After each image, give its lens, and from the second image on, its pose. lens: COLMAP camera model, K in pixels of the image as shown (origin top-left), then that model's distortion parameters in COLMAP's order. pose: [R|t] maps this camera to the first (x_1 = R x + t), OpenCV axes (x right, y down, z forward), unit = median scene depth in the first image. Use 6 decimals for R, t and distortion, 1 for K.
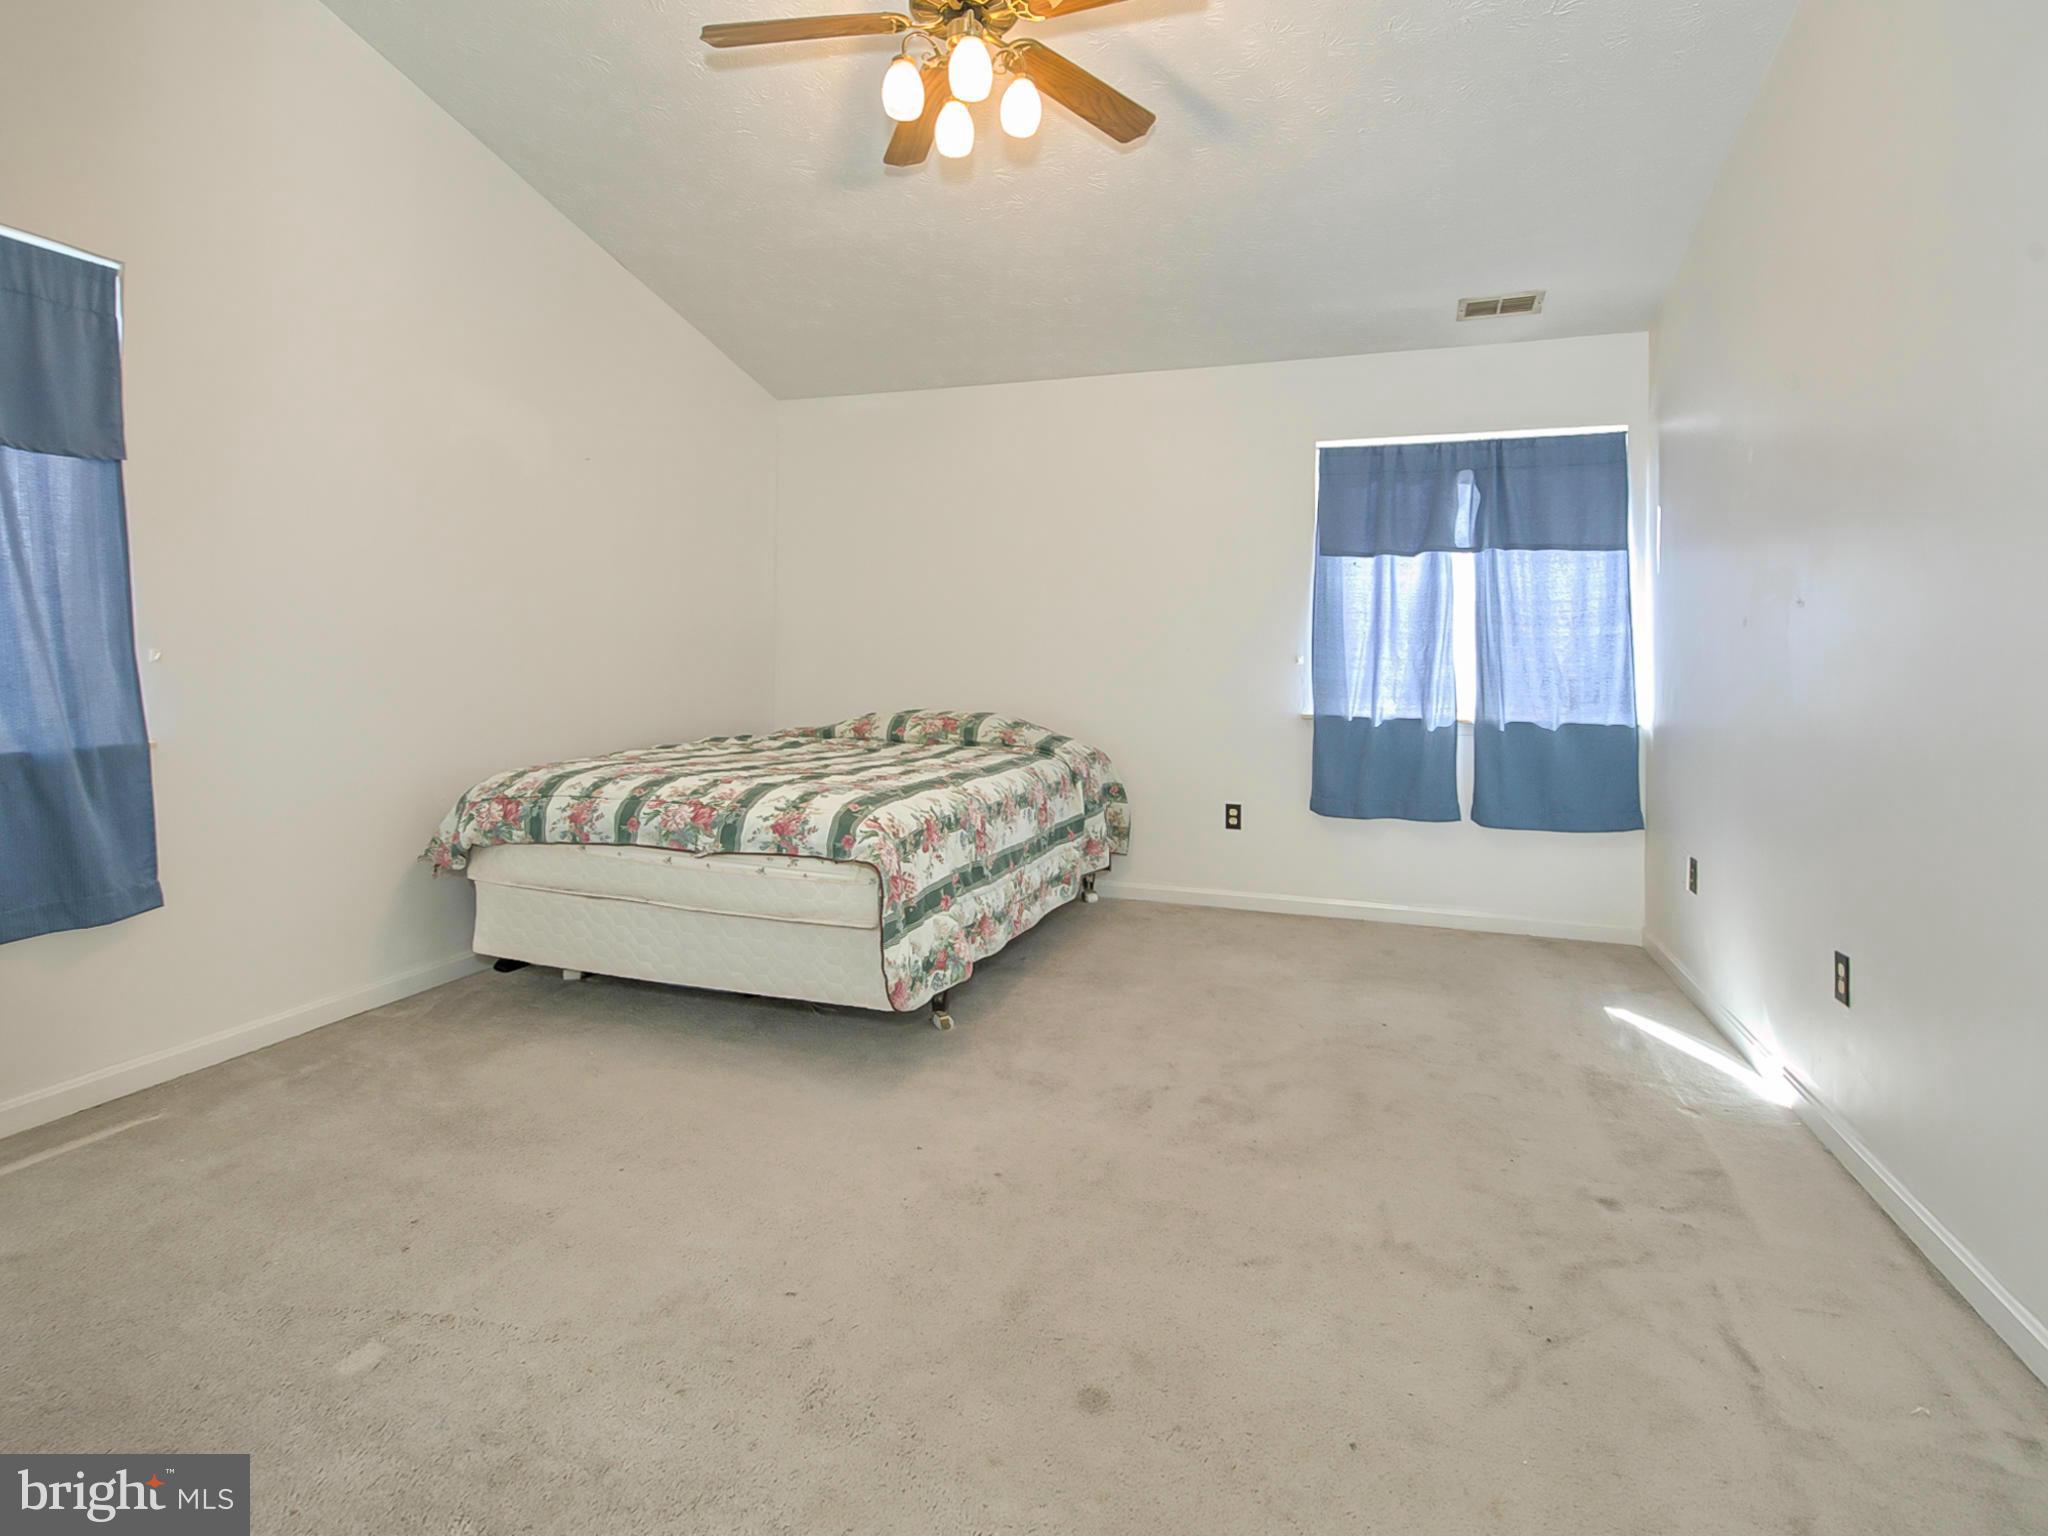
lens RADIAL K [[960.7, 0, 1028.3], [0, 960.7, 747.3], [0, 0, 1]] dist [0.000928, -0.000305]
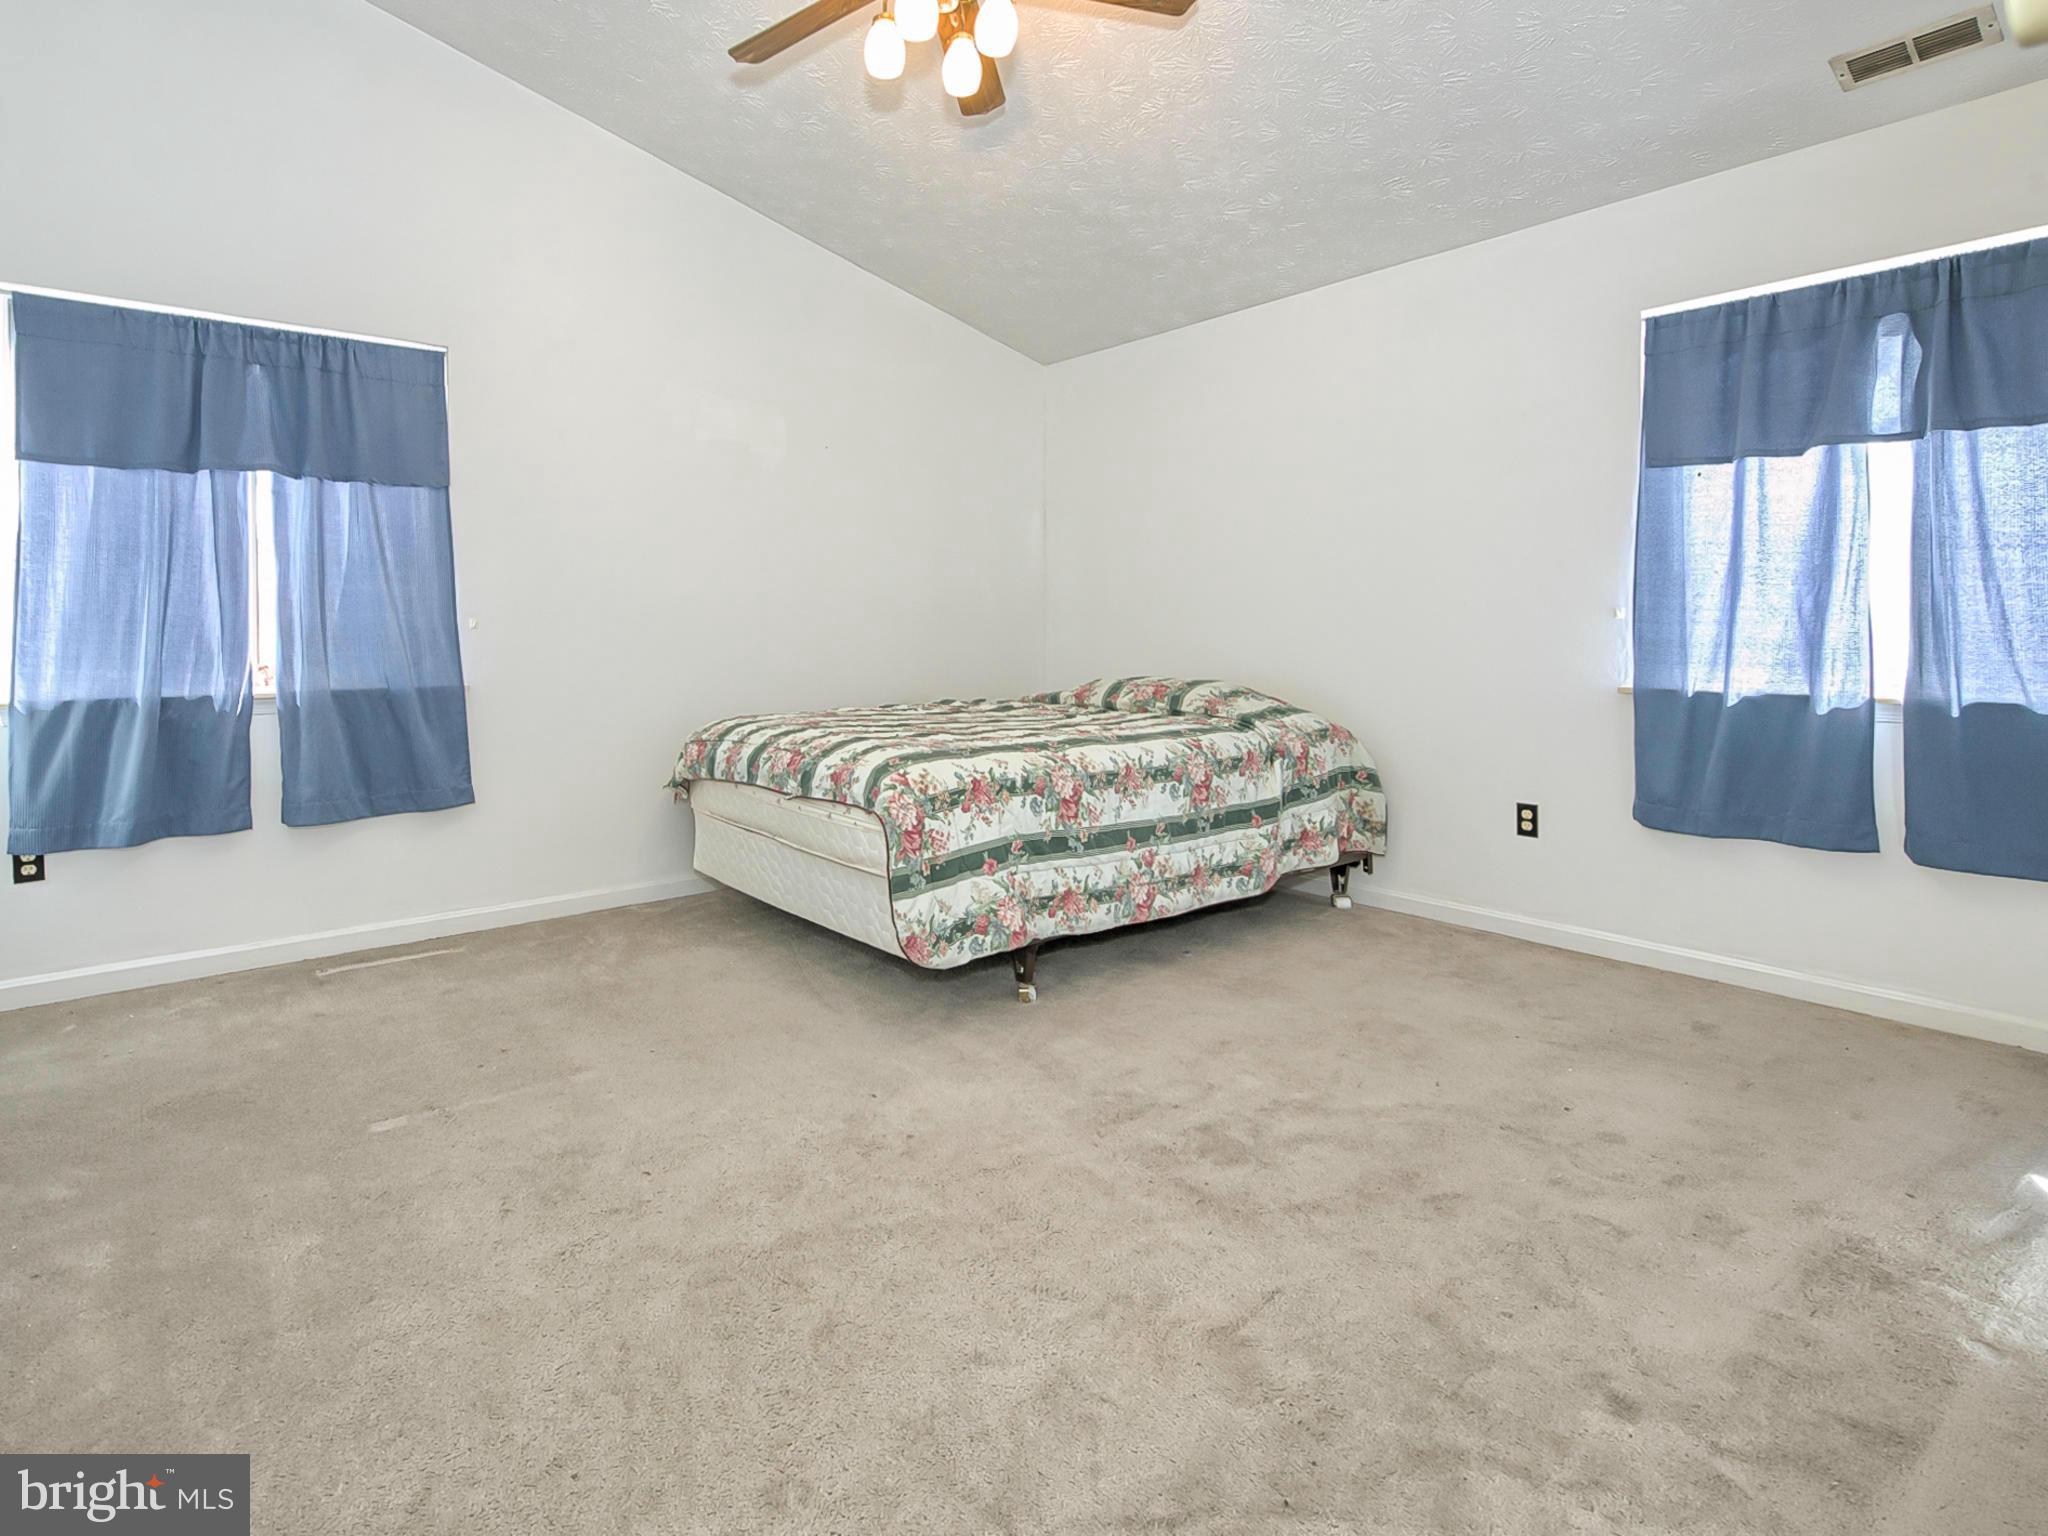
lens RADIAL K [[1029.6, 0, 1023.2], [0, 1029.6, 739.4], [0, 0, 1]] dist [0.000082, -0.001535]
pose [[0.843689, 0.041458, -0.535230, 0.360261], [-0.038151, 0.999123, 0.017252, 0.010380], [0.535475, 0.005864, 0.844530, 0.101864]]
